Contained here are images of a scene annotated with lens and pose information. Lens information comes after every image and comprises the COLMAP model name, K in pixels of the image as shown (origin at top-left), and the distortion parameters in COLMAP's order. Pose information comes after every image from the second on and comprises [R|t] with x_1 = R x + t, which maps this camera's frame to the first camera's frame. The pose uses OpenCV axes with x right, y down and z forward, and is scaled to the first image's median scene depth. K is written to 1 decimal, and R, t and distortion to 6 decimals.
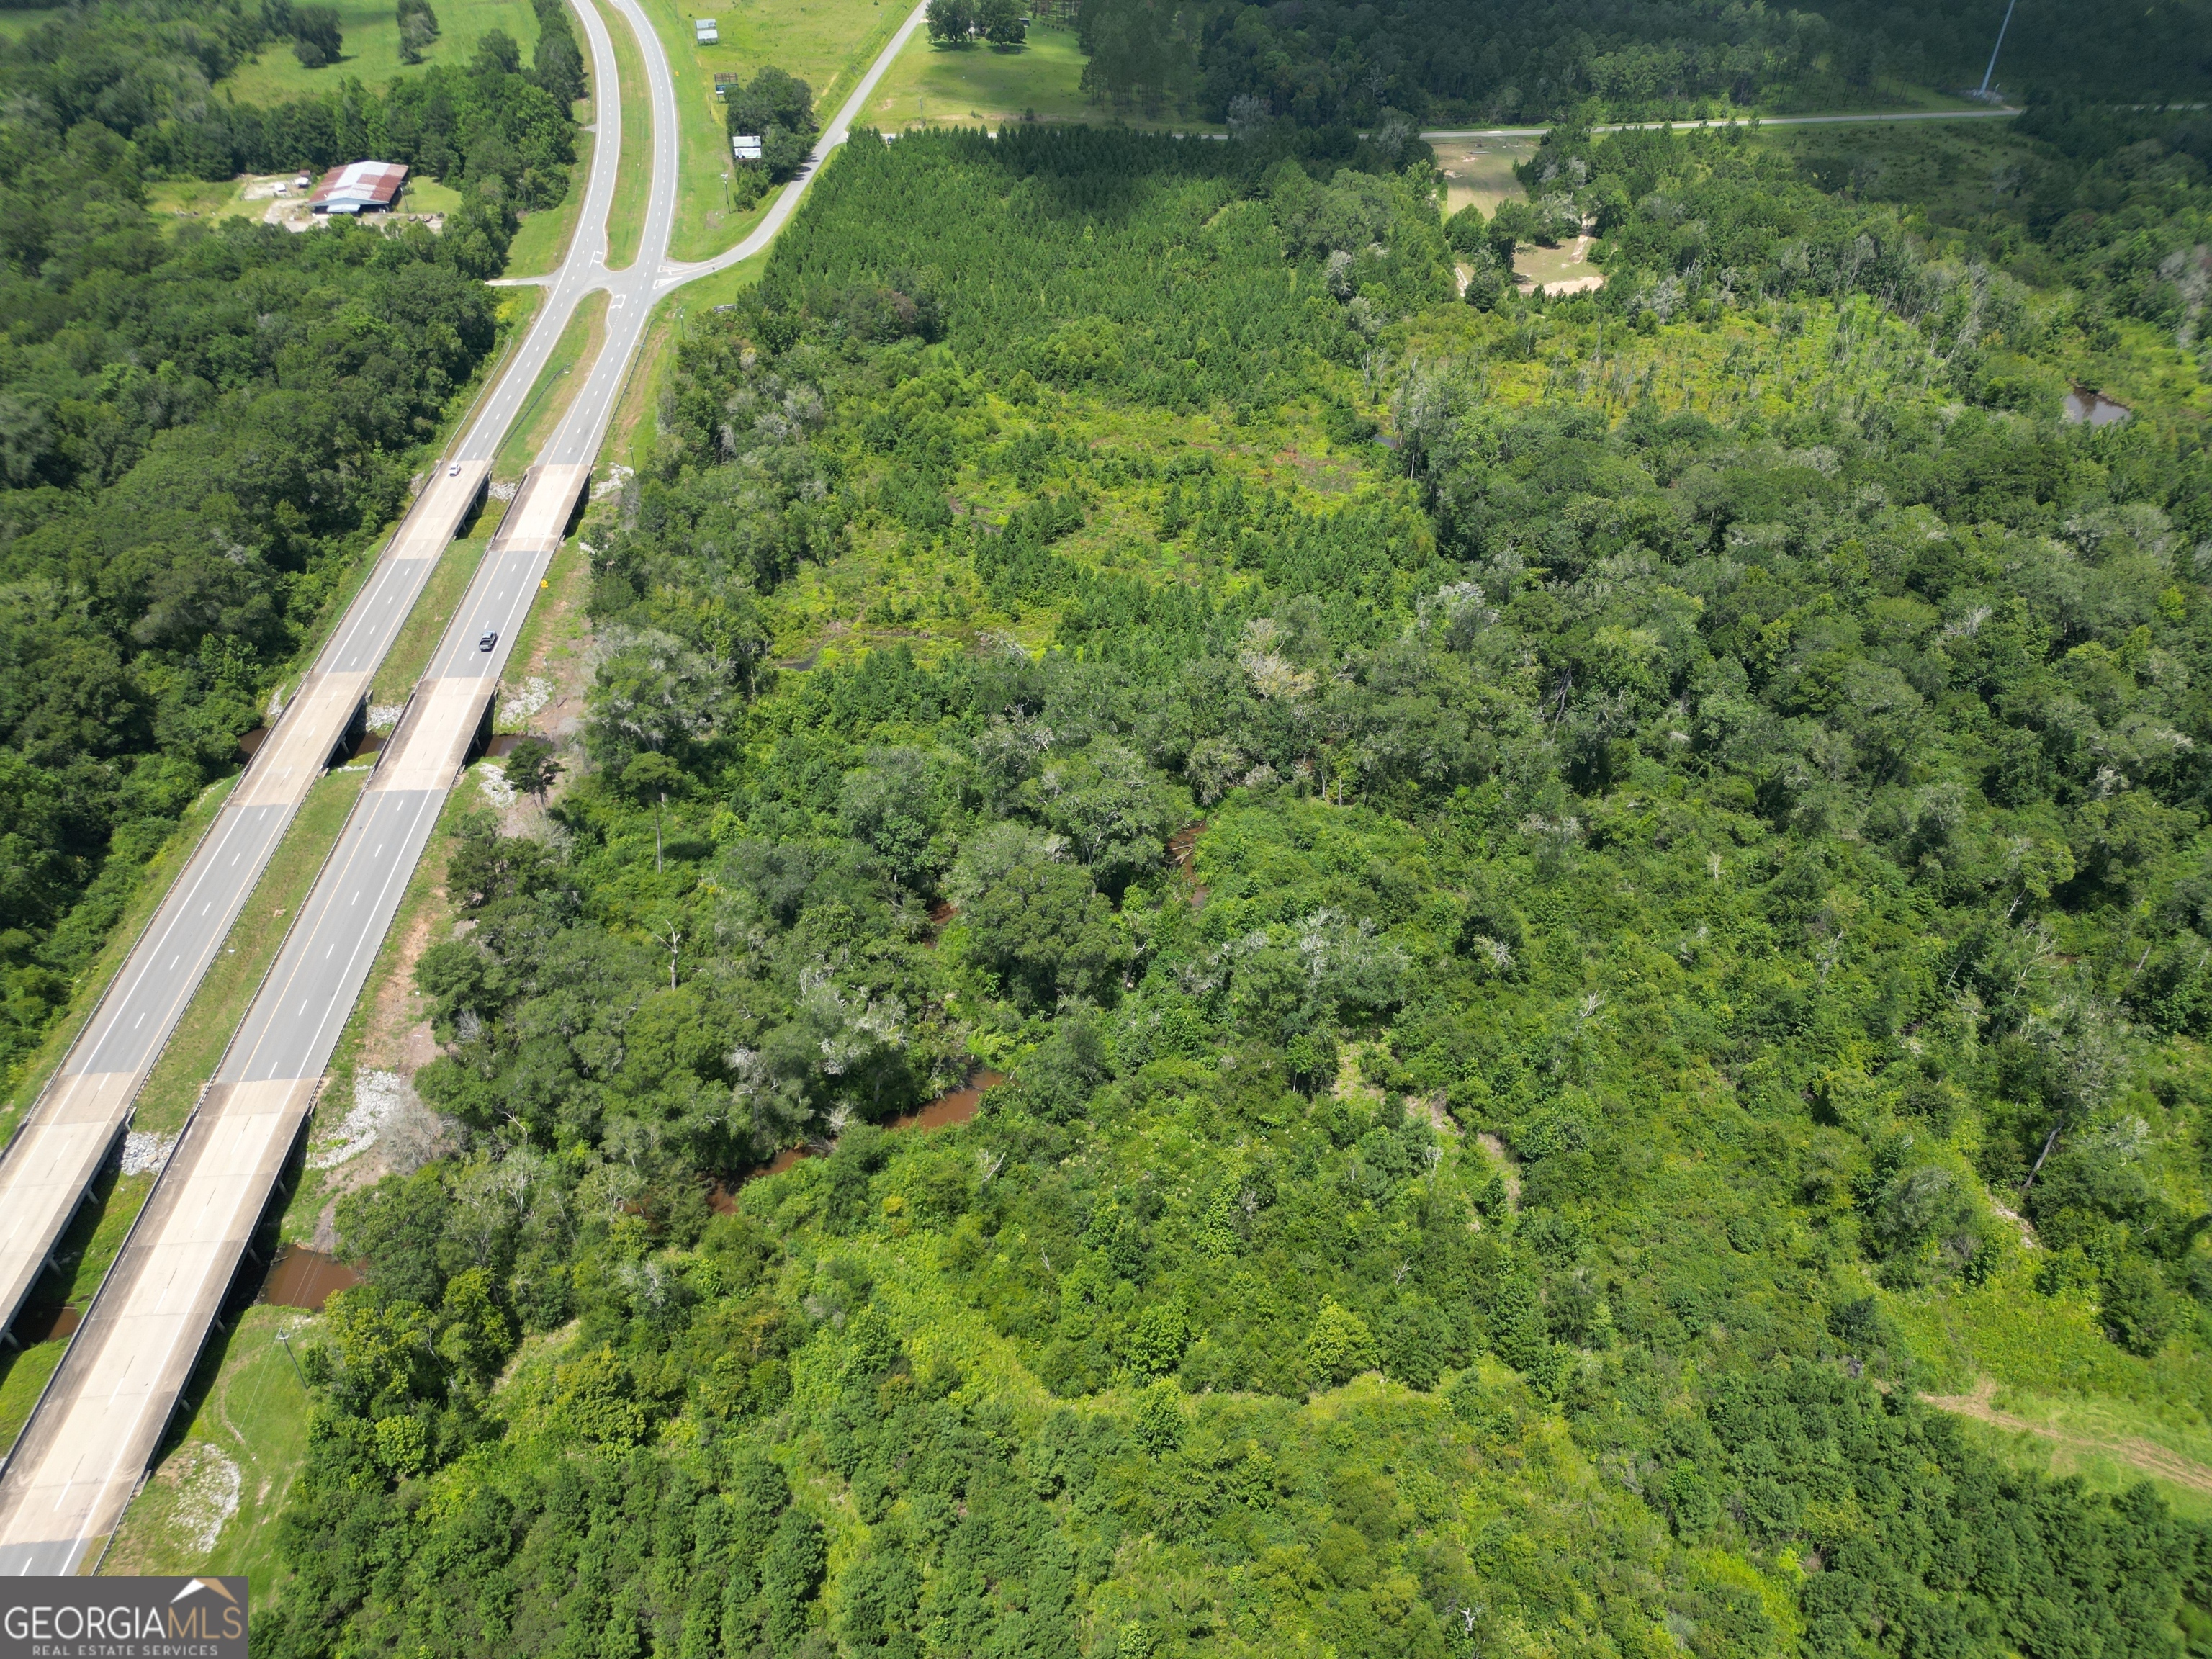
lens RADIAL K [[1550.4, 0, 1089.6], [0, 1550.4, 830.8], [0, 0, 1]] dist [0.067191, -0.060640]
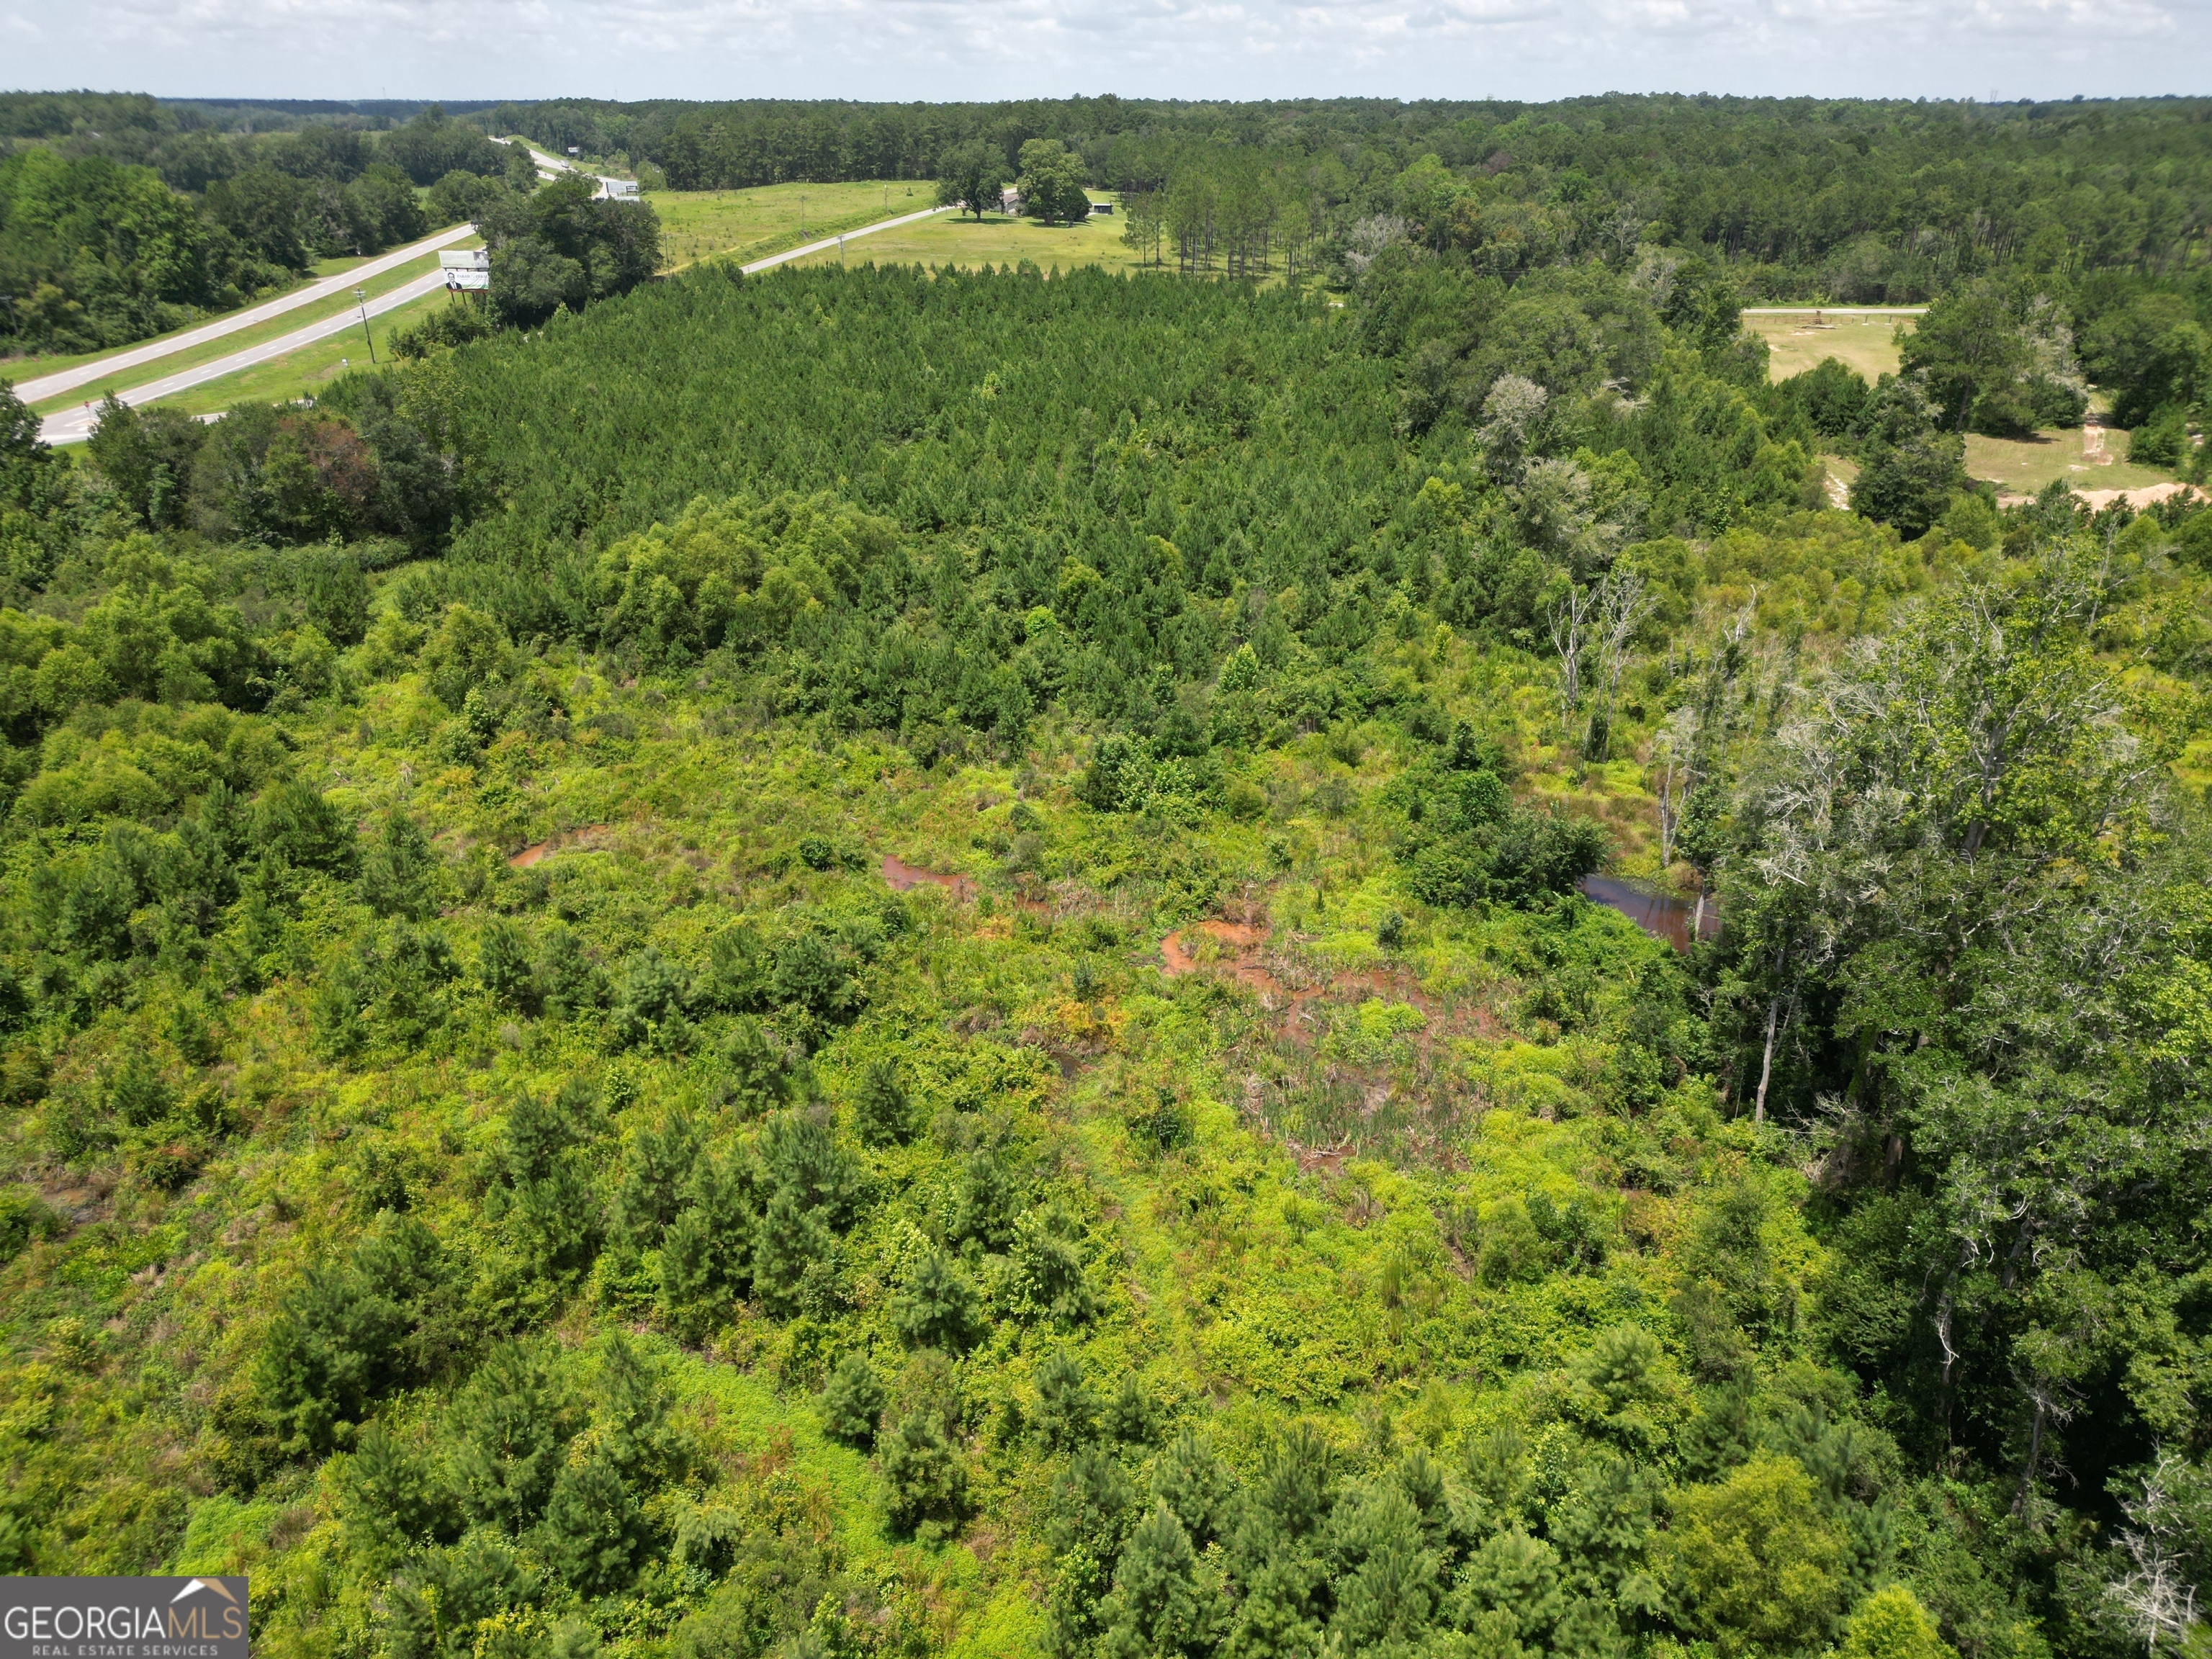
lens RADIAL K [[1543.1, 0, 1114.3], [0, 1543.1, 852.1], [0, 0, 1]] dist [0.068784, -0.075889]
pose [[0.988820, 0.054916, -0.138632, 0.122488], [-0.080896, 0.978569, -0.189366, -0.175691], [0.125261, 0.198463, 0.972071, 0.641806]]
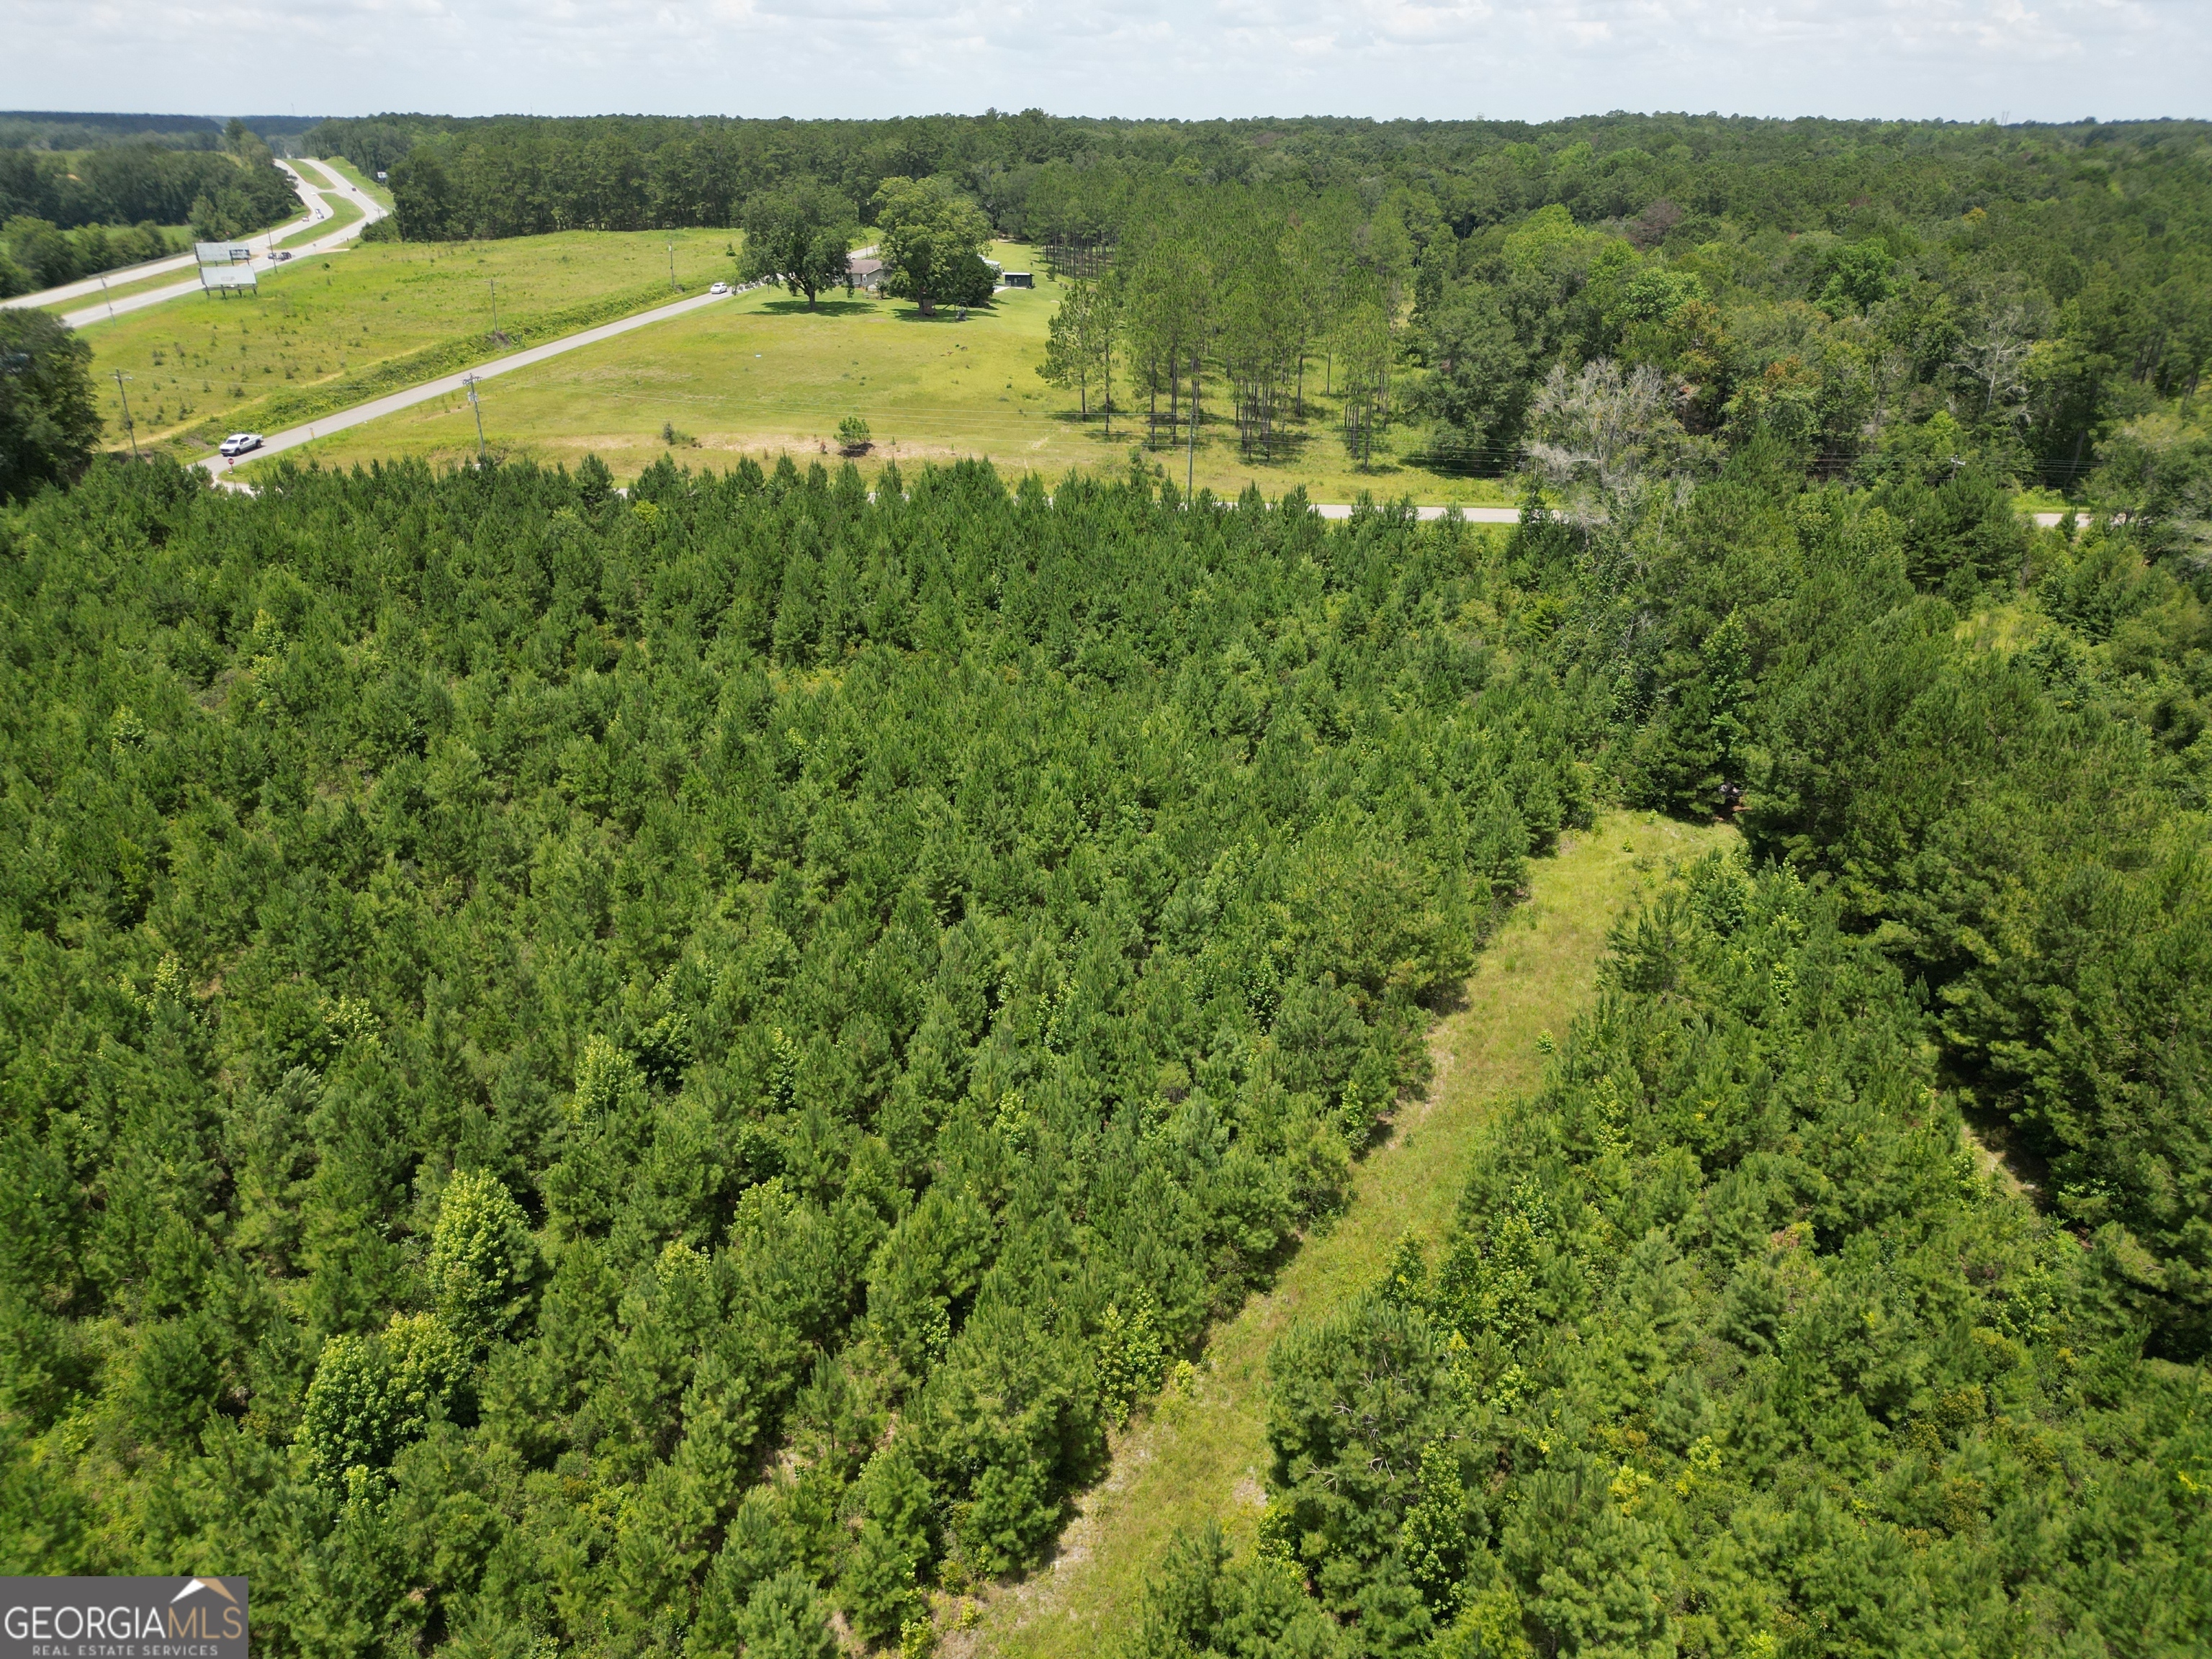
lens RADIAL K [[1553.3, 0, 1122.2], [0, 1553.3, 835.0], [0, 0, 1]] dist [0.074519, -0.079485]
pose [[0.994080, 0.037685, -0.101901, 0.065975], [-0.058864, 0.975146, -0.213601, -0.436525], [0.091319, 0.218335, 0.971592, 0.991331]]
